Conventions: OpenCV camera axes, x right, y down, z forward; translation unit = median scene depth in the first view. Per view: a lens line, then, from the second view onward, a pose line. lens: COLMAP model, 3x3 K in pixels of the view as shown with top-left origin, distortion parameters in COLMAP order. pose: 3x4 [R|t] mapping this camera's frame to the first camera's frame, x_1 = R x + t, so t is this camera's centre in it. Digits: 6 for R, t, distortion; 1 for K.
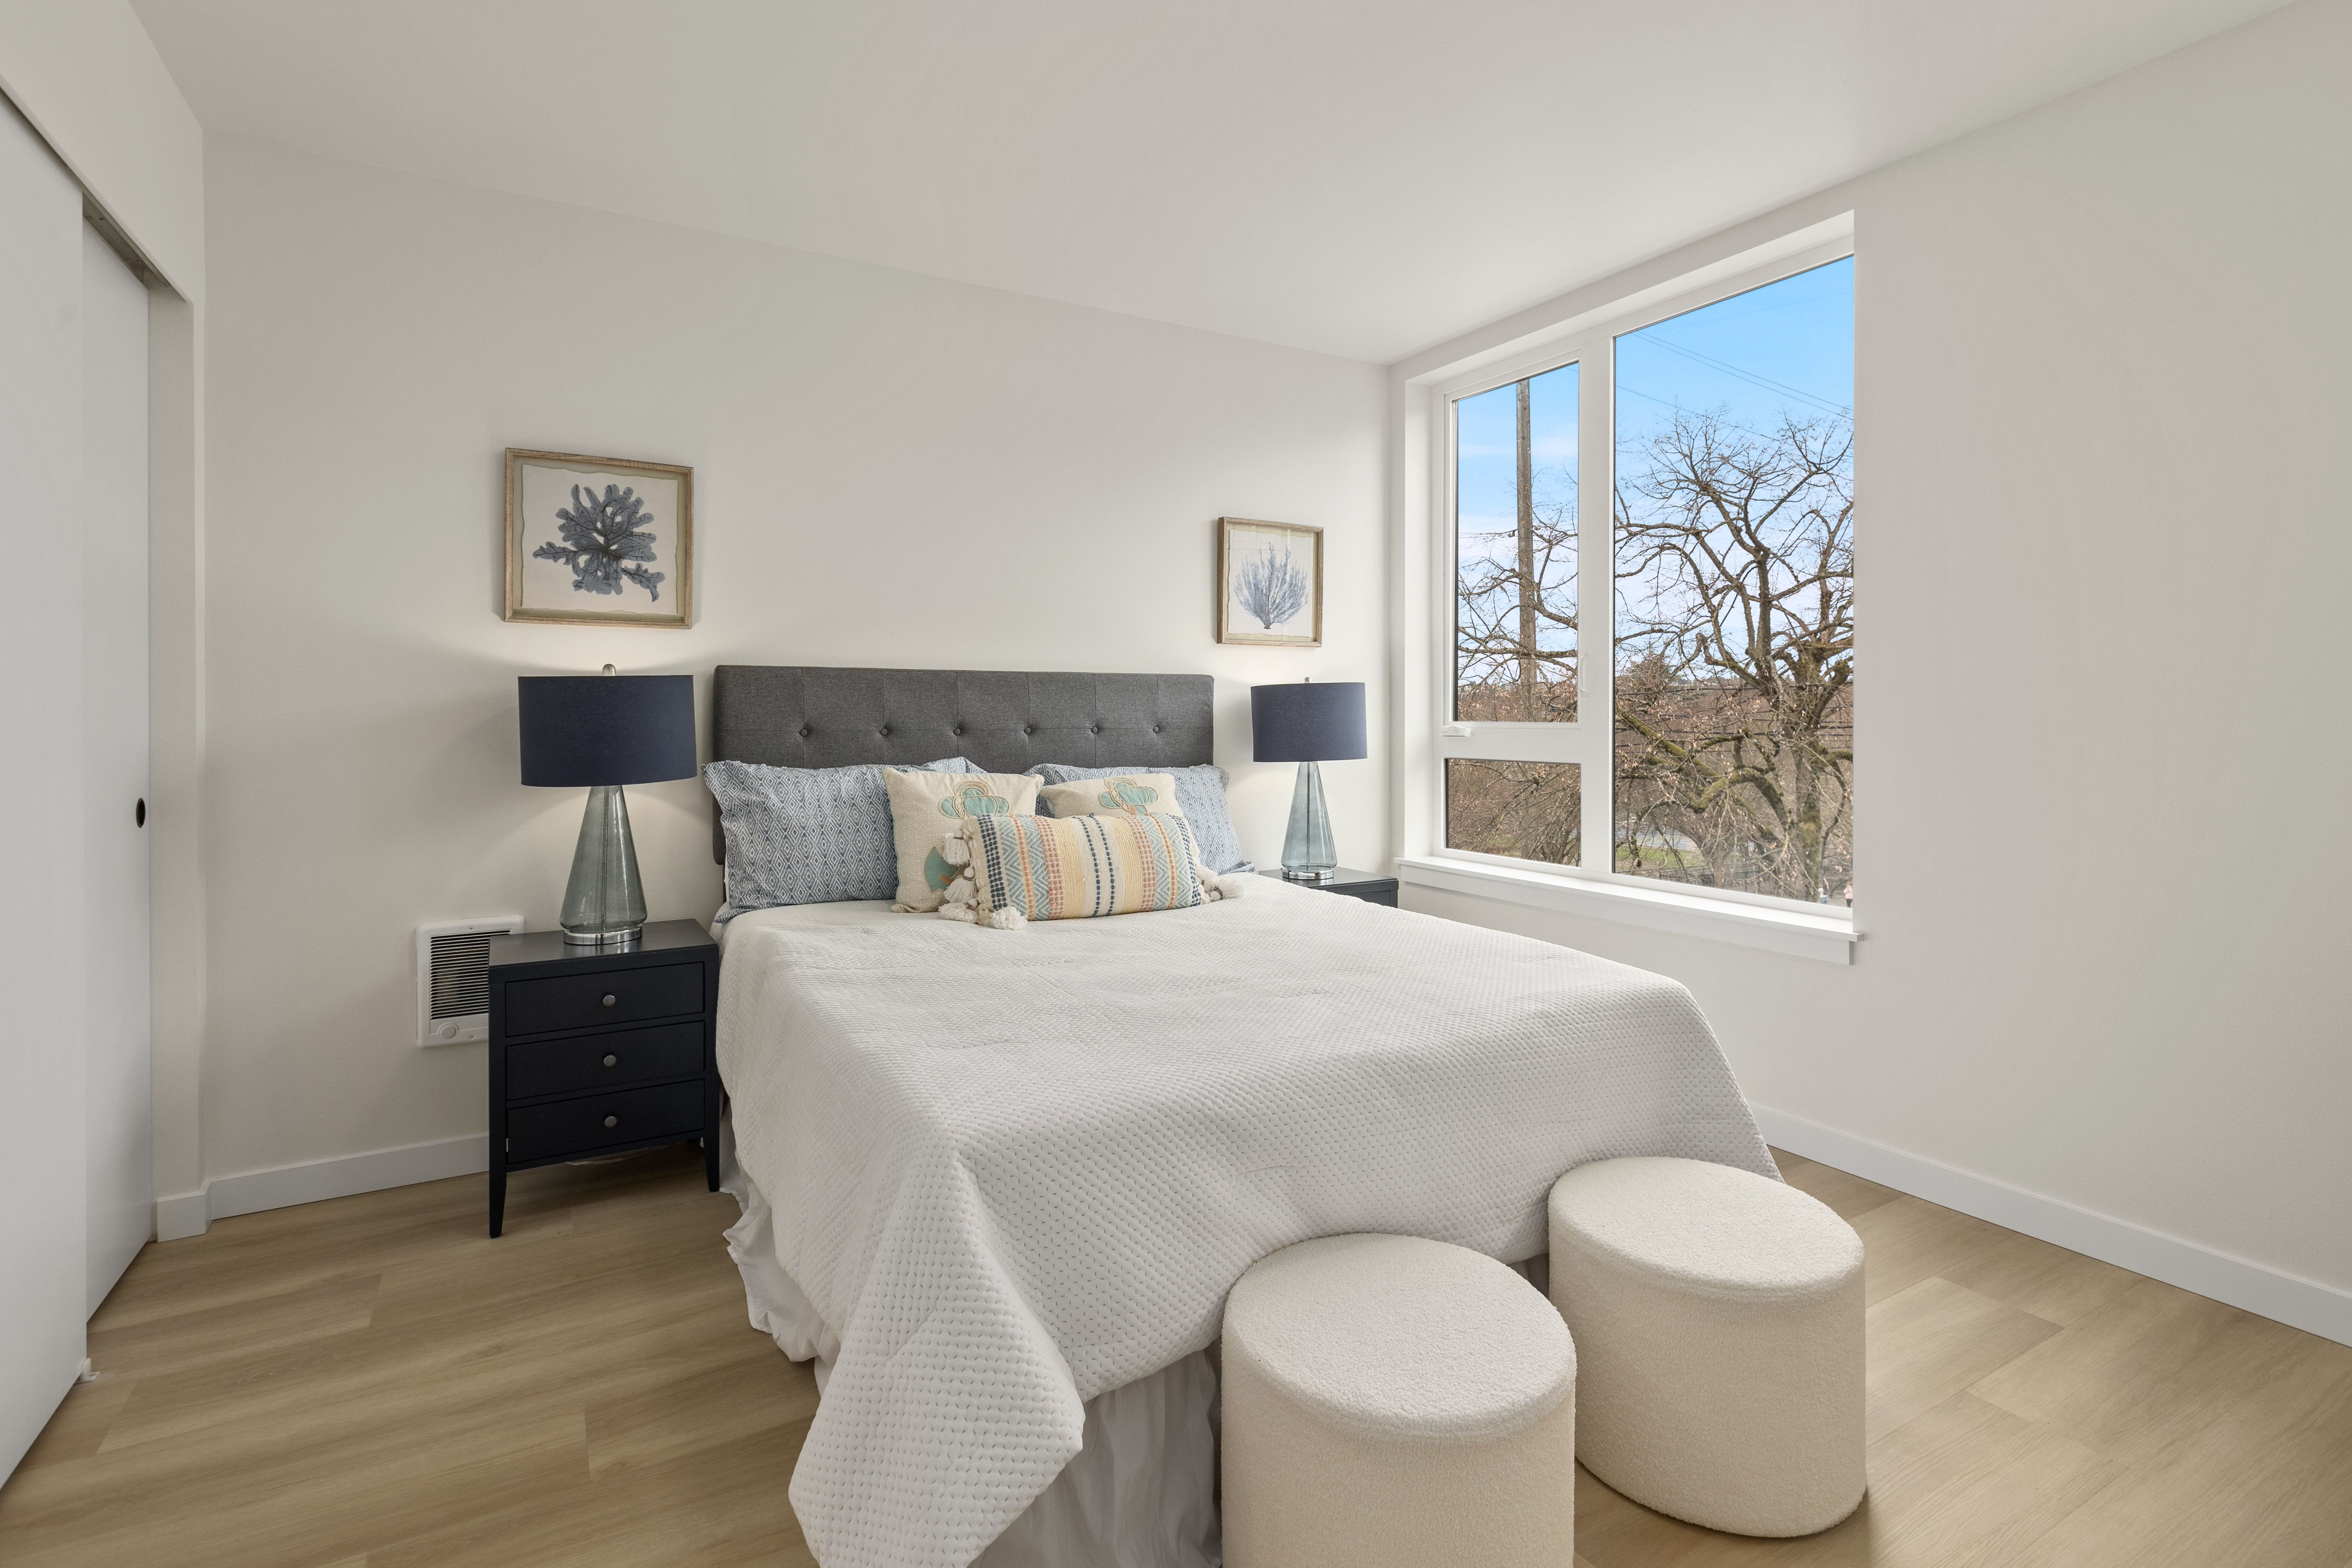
lens RADIAL K [[1111.9, 0, 1159.9], [0, 1111.9, 739.3], [0, 0, 1]] dist [-0.003992, 0.000182]
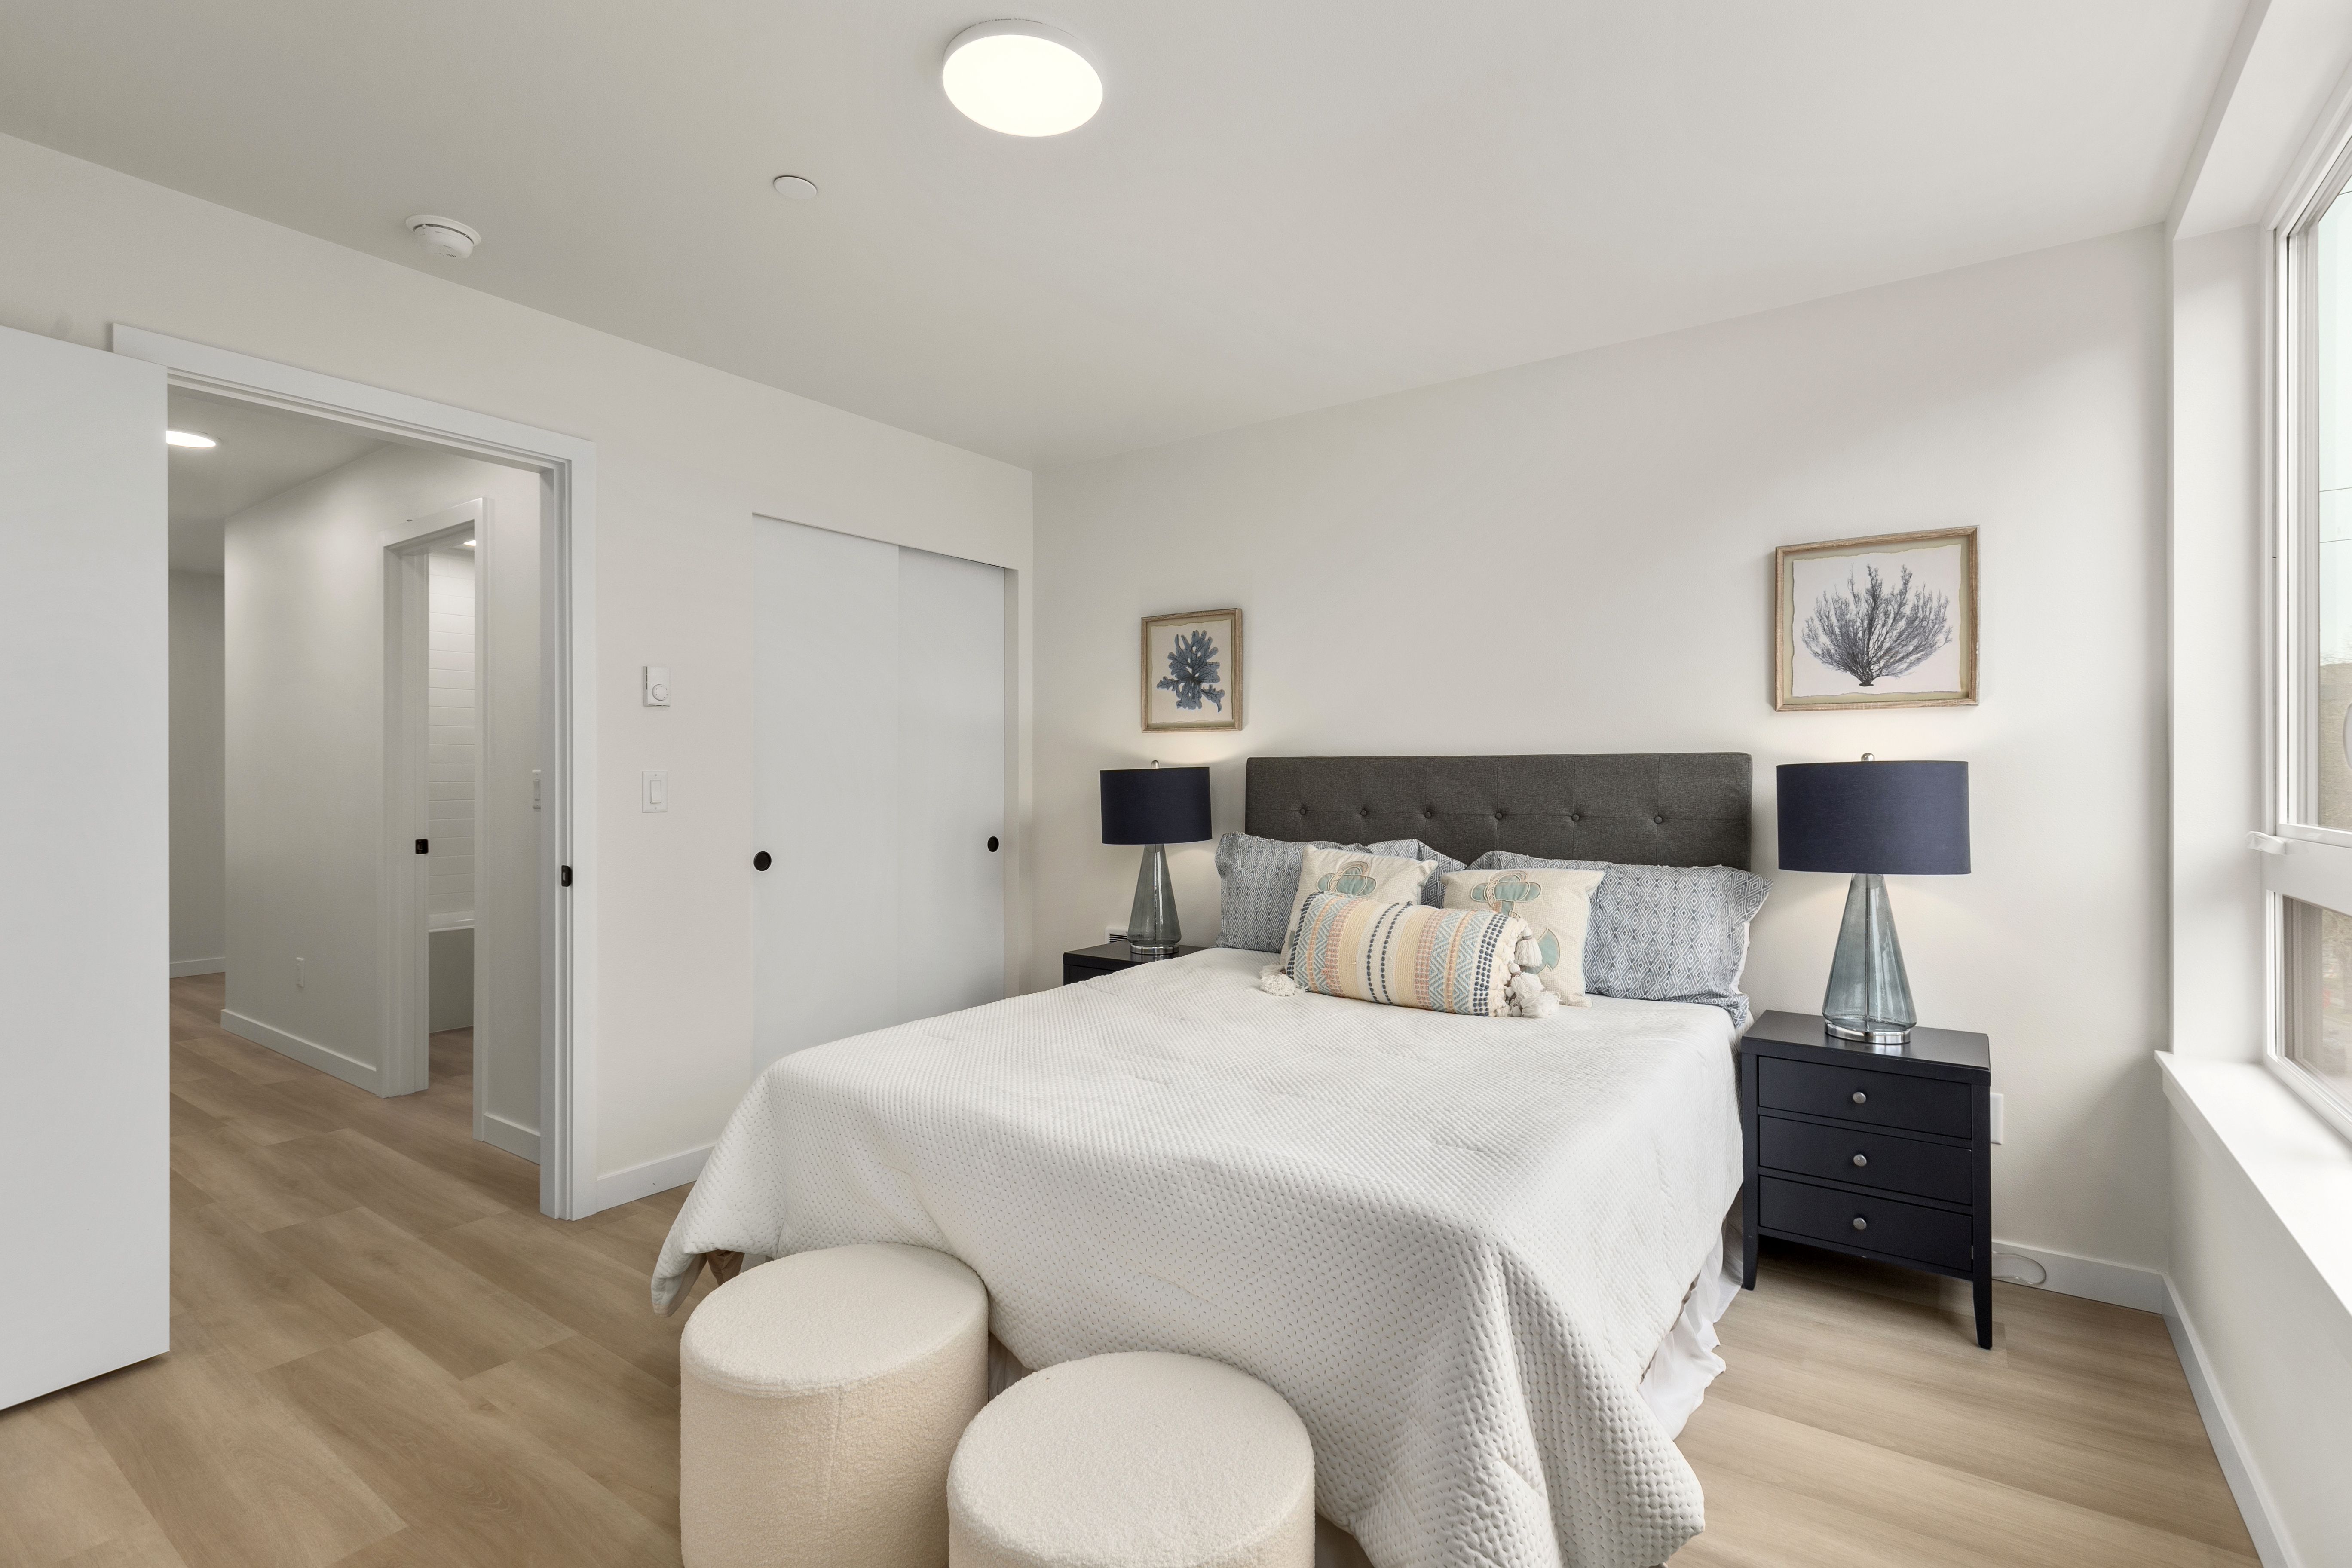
lens RADIAL K [[1074.1, 0, 1171.9], [0, 1074.1, 778.0], [0, 0, 1]] dist [0.007243, 0.001008]
pose [[0.431397, -0.006741, -0.902137, 0.681293], [-0.033123, 0.999180, -0.023305, -0.011401], [0.901554, 0.039935, 0.430820, 0.384067]]
